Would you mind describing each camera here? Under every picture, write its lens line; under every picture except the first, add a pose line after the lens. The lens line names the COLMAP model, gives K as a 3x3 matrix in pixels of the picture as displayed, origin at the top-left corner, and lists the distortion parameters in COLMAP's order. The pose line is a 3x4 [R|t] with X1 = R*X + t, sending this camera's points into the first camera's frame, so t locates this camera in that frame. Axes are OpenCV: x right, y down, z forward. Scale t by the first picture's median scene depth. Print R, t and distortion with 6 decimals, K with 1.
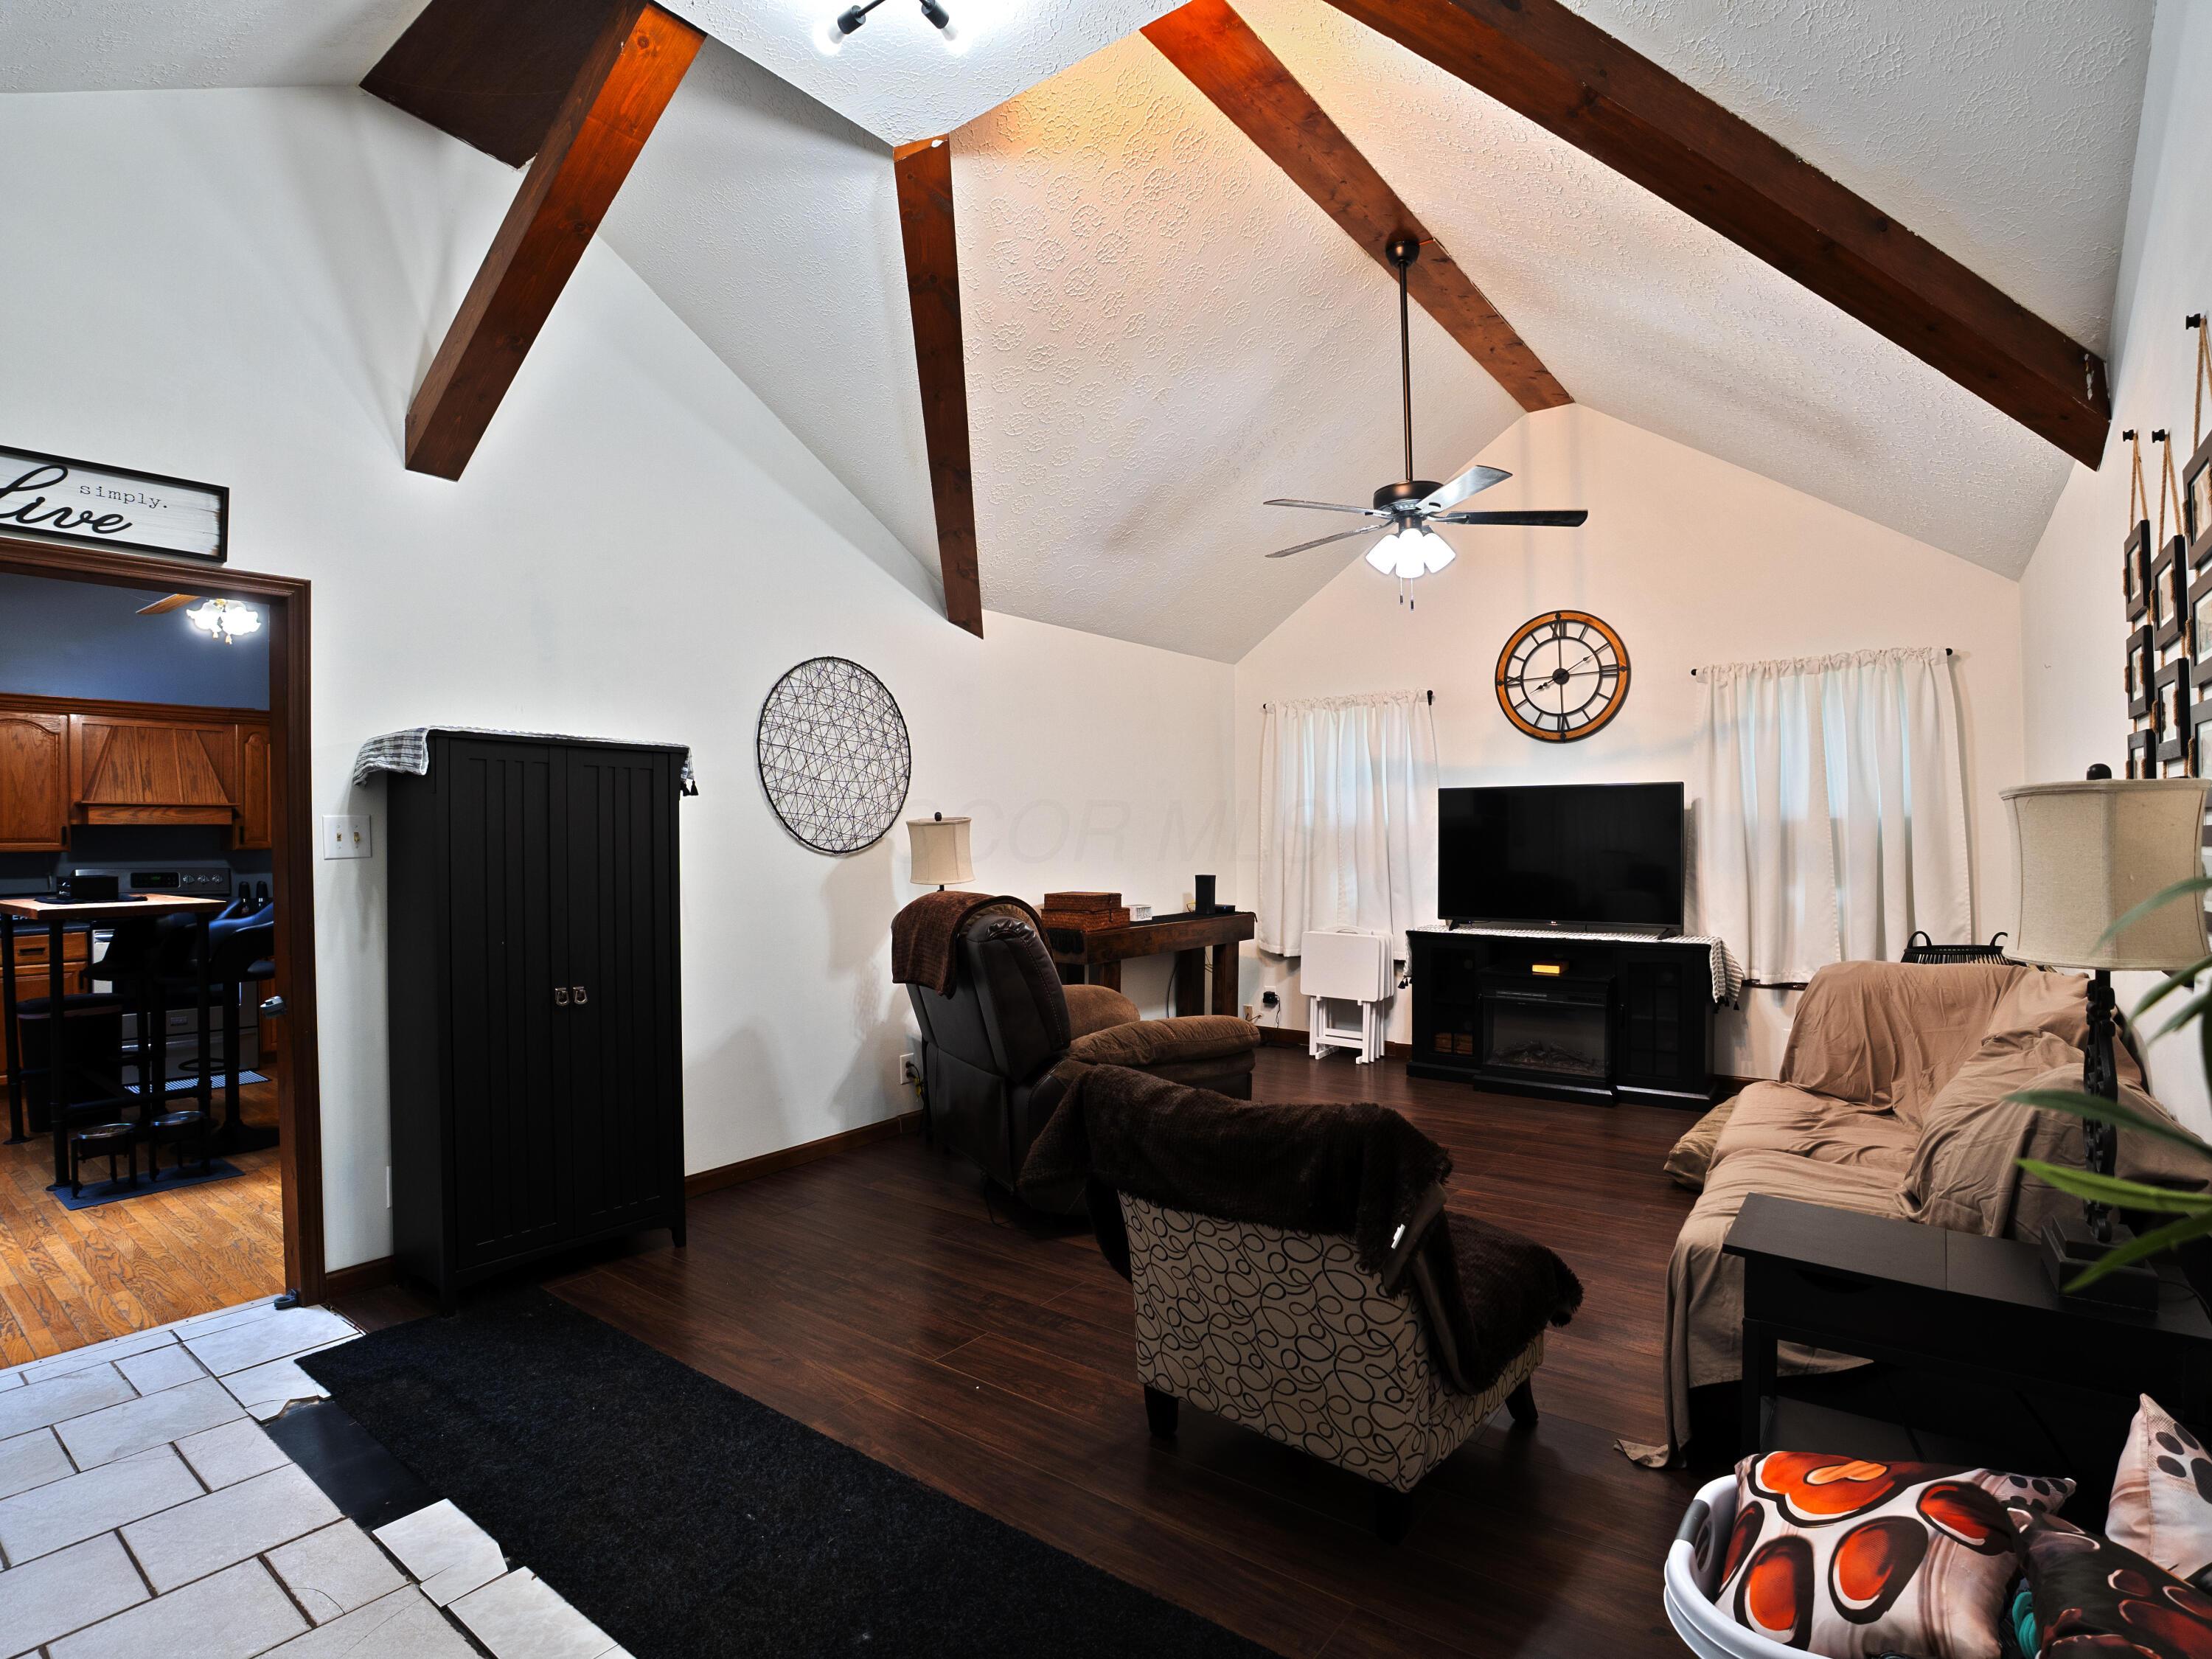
lens RADIAL K [[1109.1, 0, 1106.0], [0, 1109.1, 829.5], [0, 0, 1]] dist [-0.071428, 0.018789]
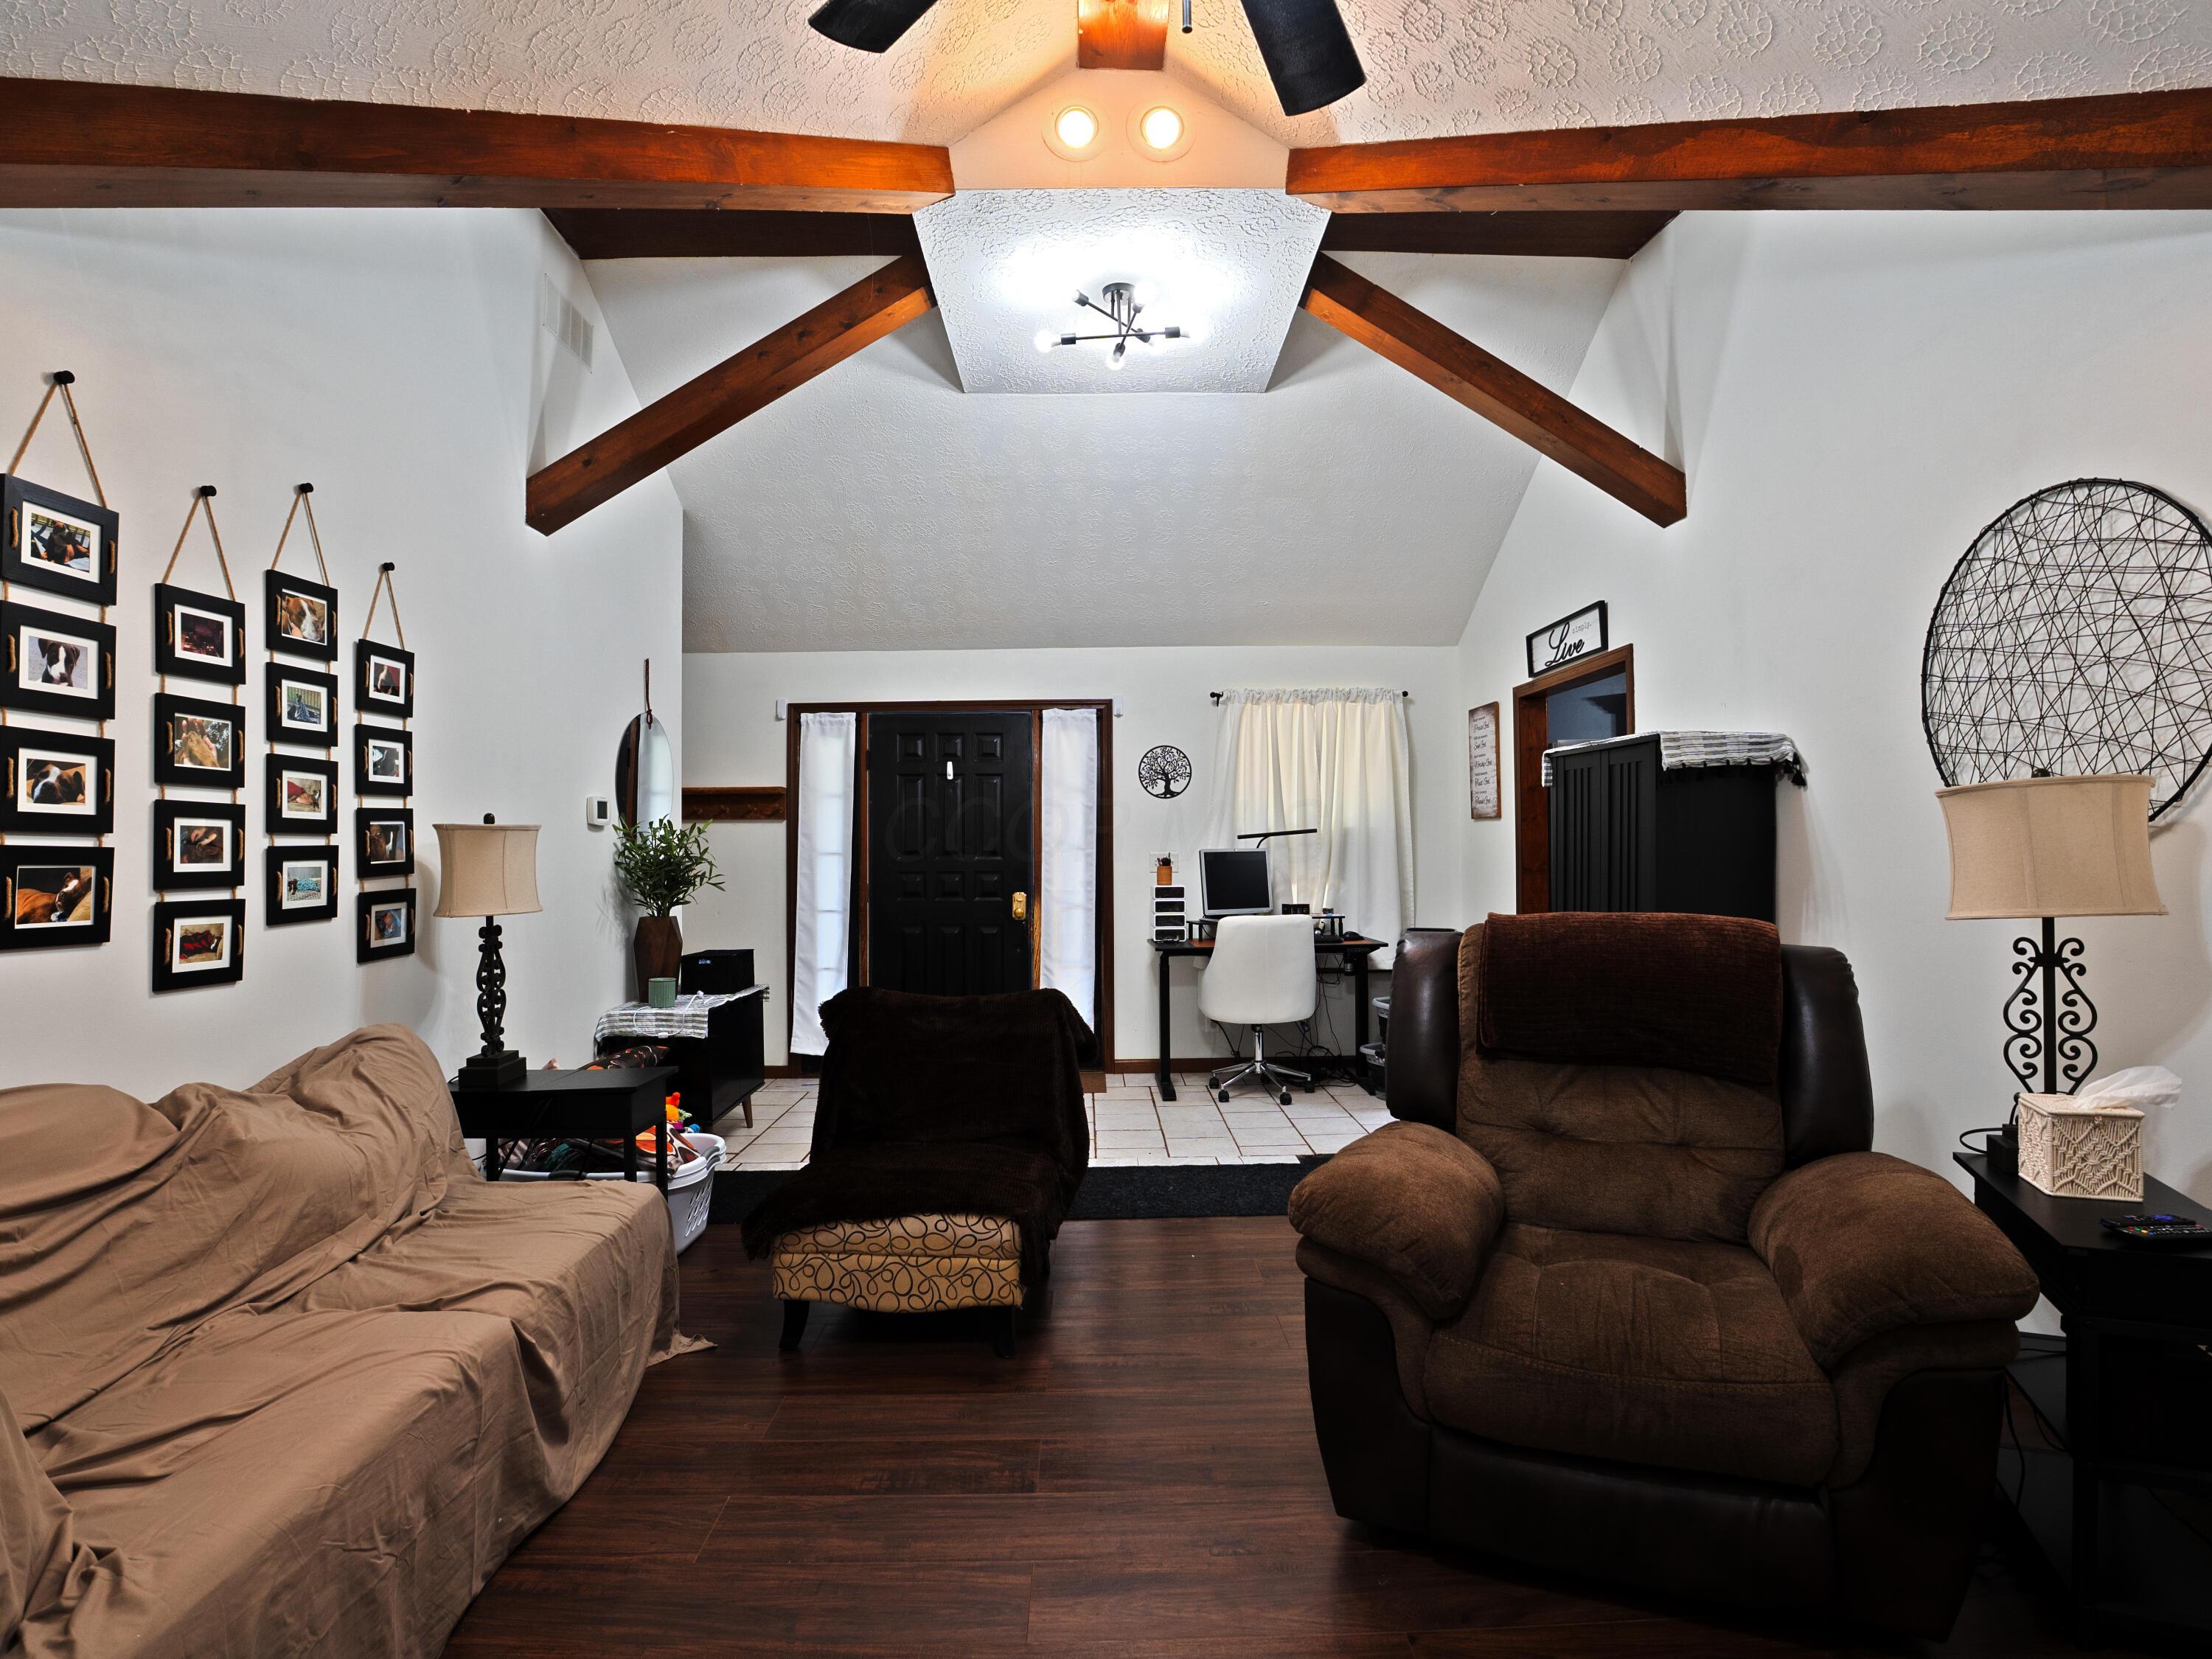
lens RADIAL K [[1109.1, 0, 1106.0], [0, 1109.1, 829.5], [0, 0, 1]] dist [-0.071428, 0.018789]
pose [[-0.789718, 0.009769, -0.613392, 0.372658], [0.022812, 0.999649, -0.013449, 0.006184], [0.613046, -0.024614, -0.789664, 0.960521]]
